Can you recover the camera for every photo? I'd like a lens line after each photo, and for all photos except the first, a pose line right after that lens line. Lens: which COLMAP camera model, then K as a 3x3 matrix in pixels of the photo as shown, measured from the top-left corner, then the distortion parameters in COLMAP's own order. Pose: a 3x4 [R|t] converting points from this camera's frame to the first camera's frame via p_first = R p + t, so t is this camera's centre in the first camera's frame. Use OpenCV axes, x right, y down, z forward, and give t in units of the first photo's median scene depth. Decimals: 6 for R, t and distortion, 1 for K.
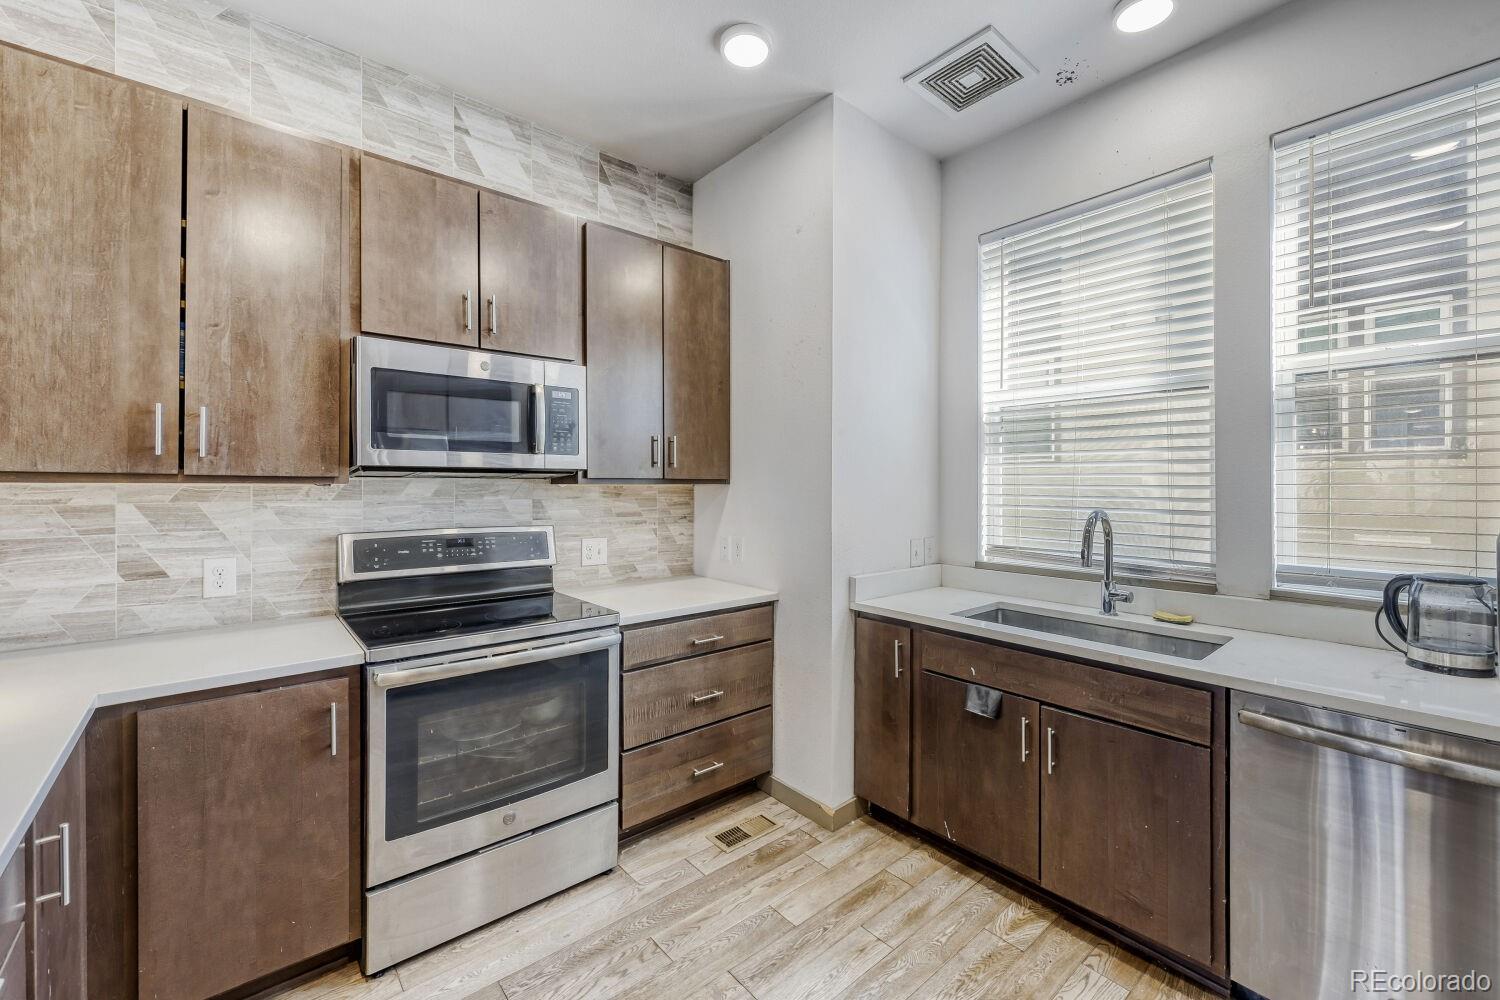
lens RADIAL K [[608.7, 0, 746.4], [0, 608.7, 486.6], [0, 0, 1]] dist [-0.001440, 0.000914]
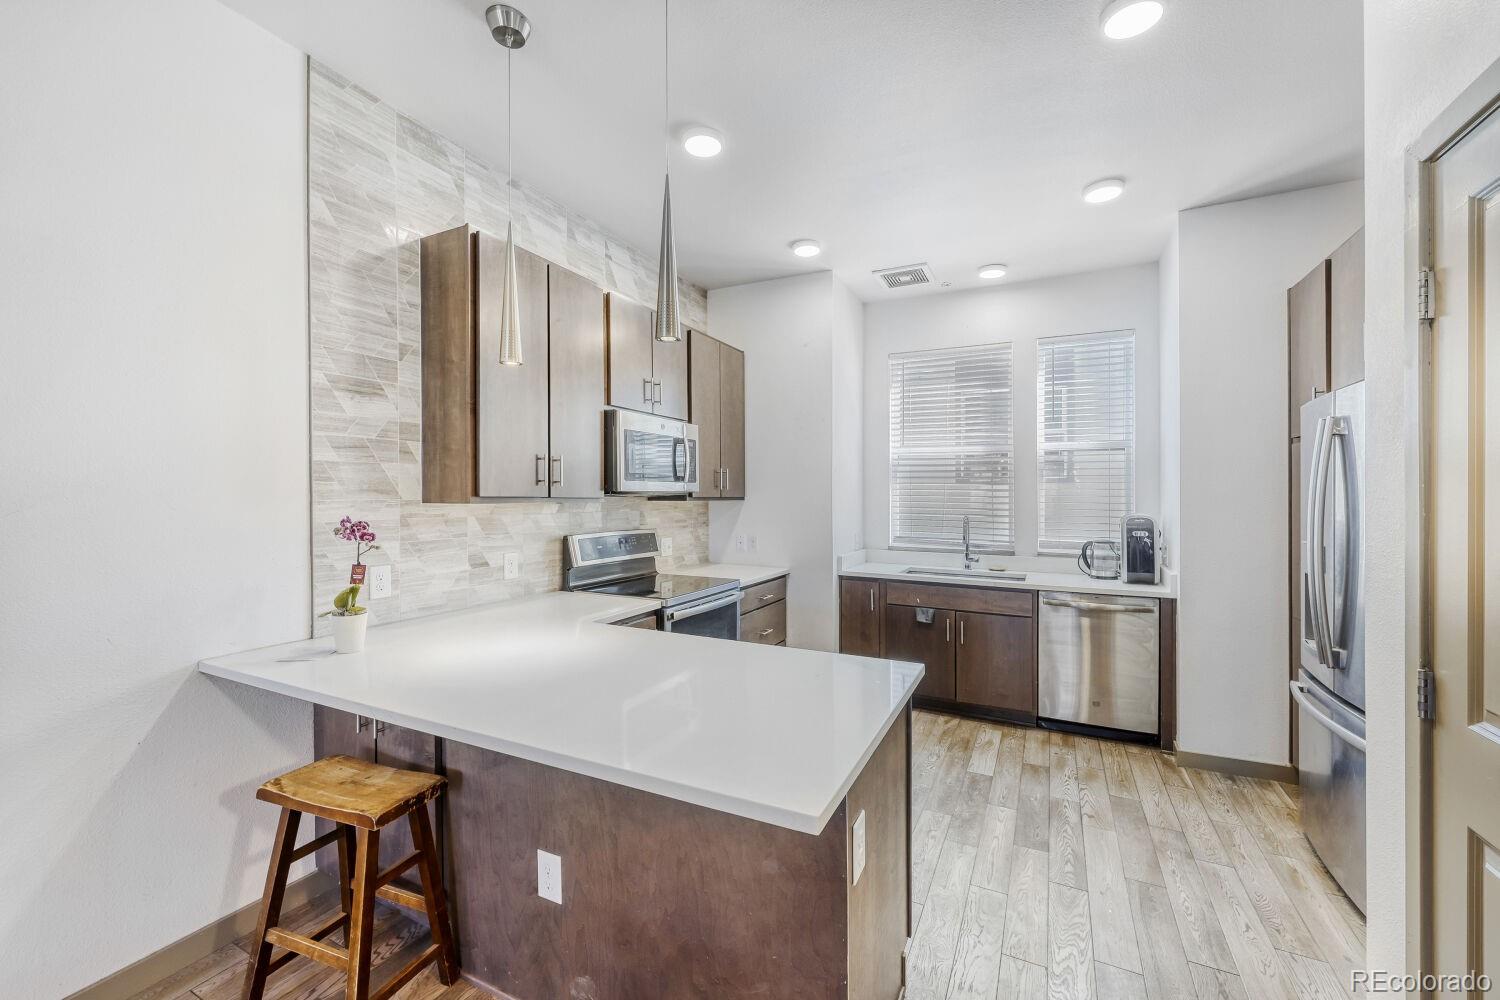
lens RADIAL K [[608.7, 0, 730.9], [0, 608.7, 491.1], [0, 0, 1]] dist [-0.001440, 0.000914]
pose [[0.925984, 0.007111, 0.377497, -0.849521], [-0.005046, 0.999966, -0.006459, -0.022751], [-0.377530, 0.004076, 0.925988, -0.516479]]
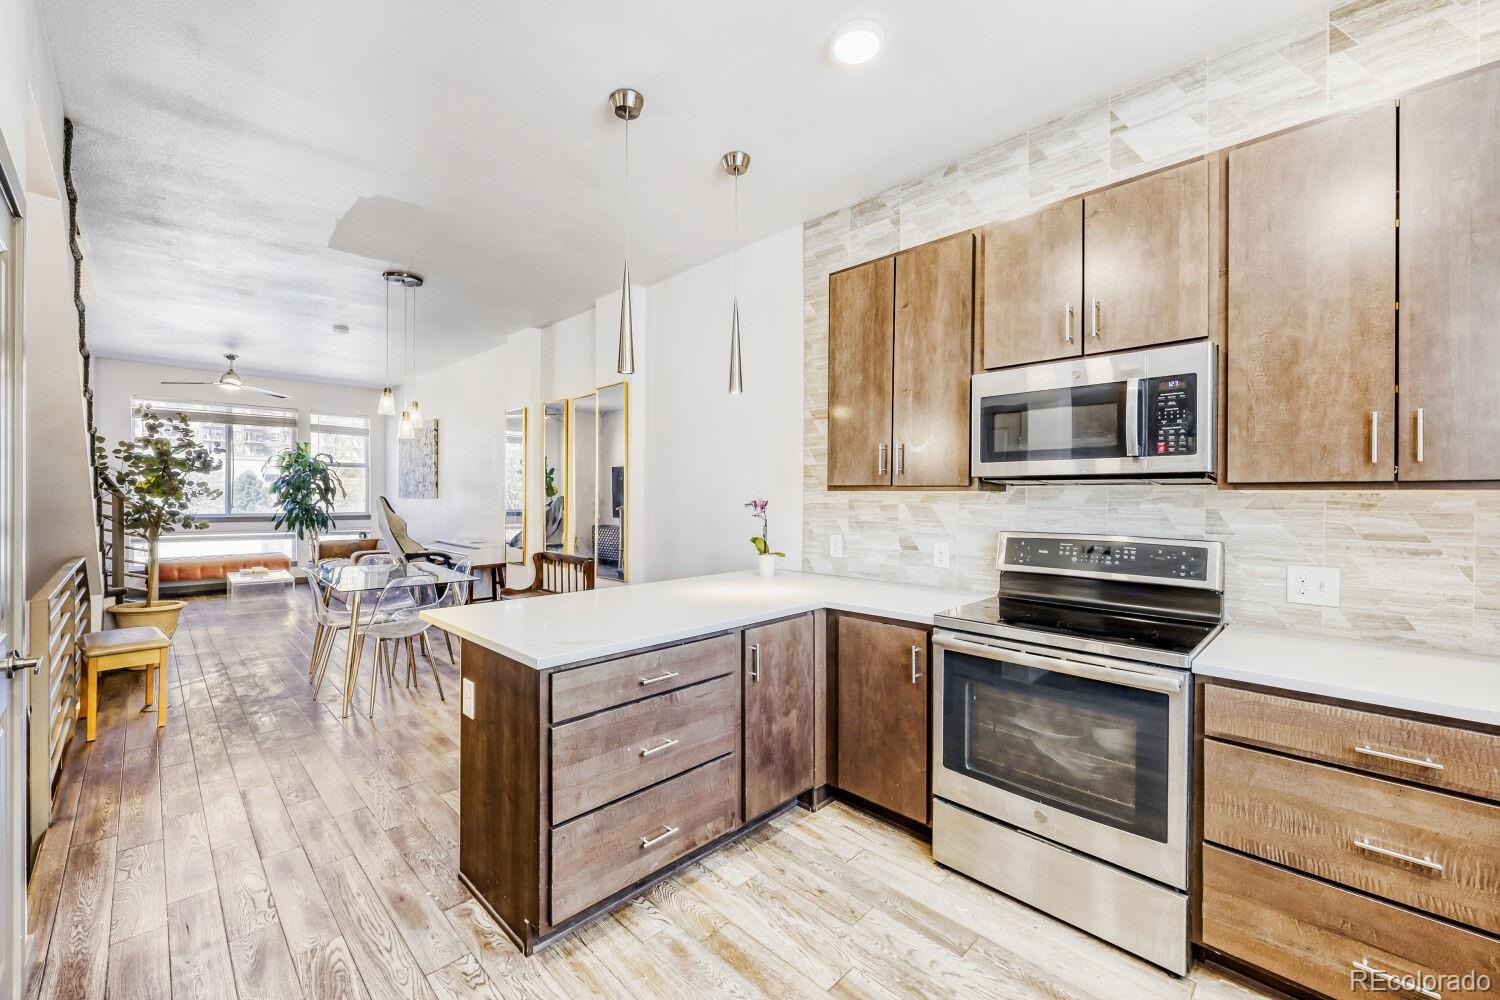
lens RADIAL K [[608.7, 0, 746.2], [0, 608.7, 492.8], [0, 0, 1]] dist [-0.001440, 0.000914]
pose [[0.080514, -0.001097, -0.996753, 0.524819], [-0.002028, 0.999997, -0.001264, 0.001491], [0.996751, 0.002123, 0.080511, 0.372703]]
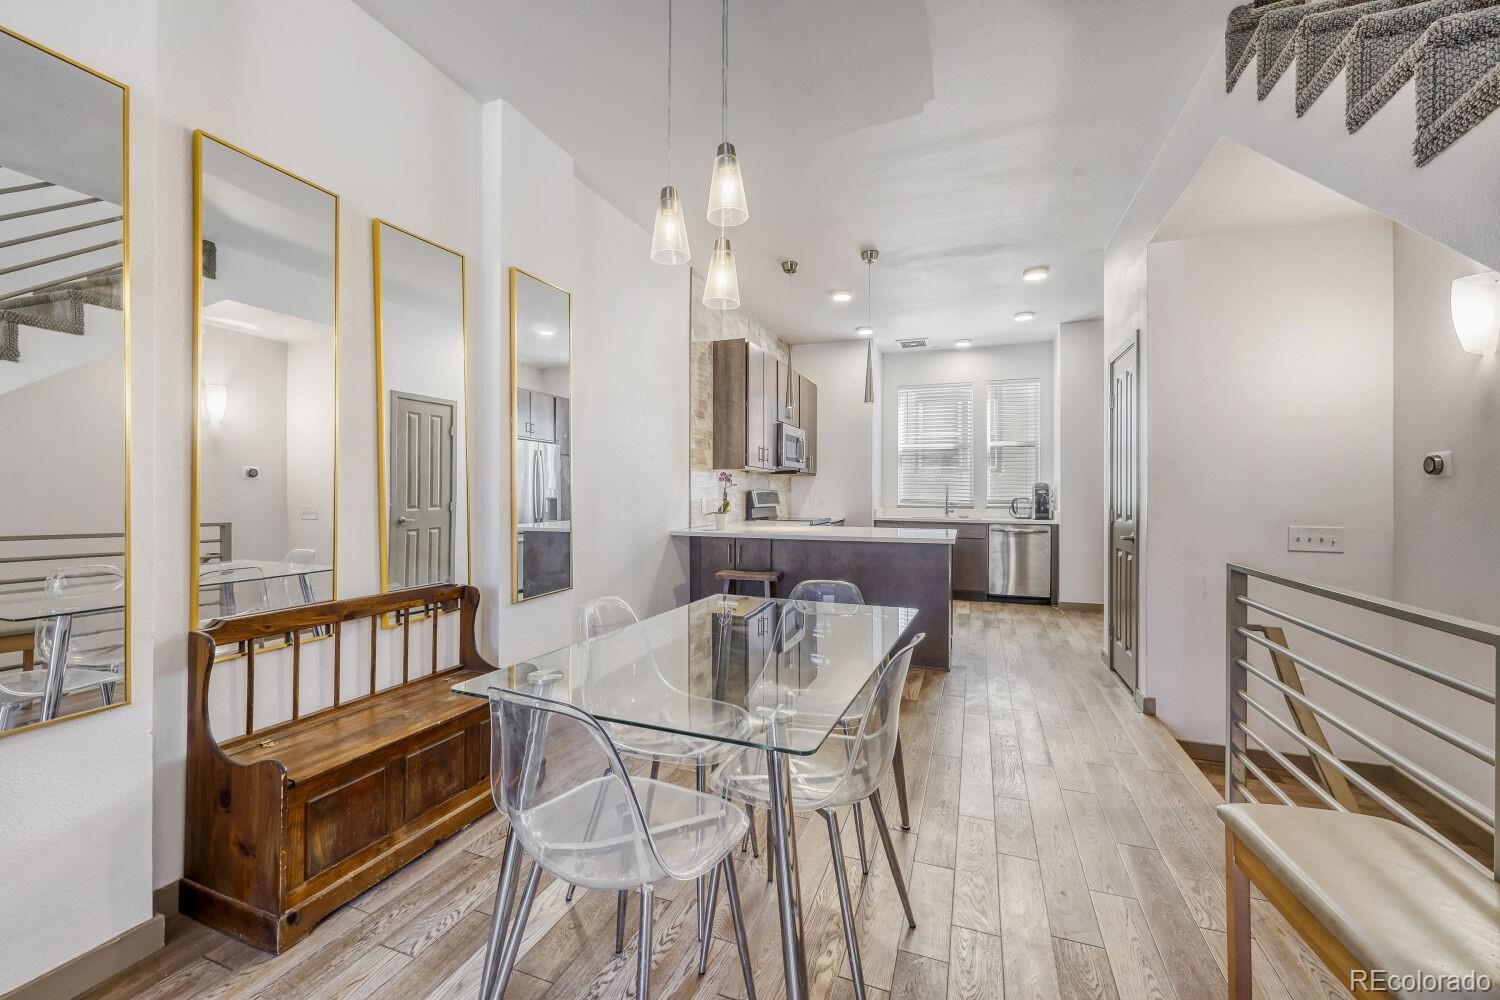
lens RADIAL K [[608.7, 0, 738.3], [0, 608.7, 487.4], [0, 0, 1]] dist [-0.001440, 0.000914]
pose [[0.876798, 0.006453, 0.480816, -2.011320], [-0.005197, 0.999979, -0.003943, 0.074505], [-0.480831, 0.000958, 0.876813, -1.358201]]
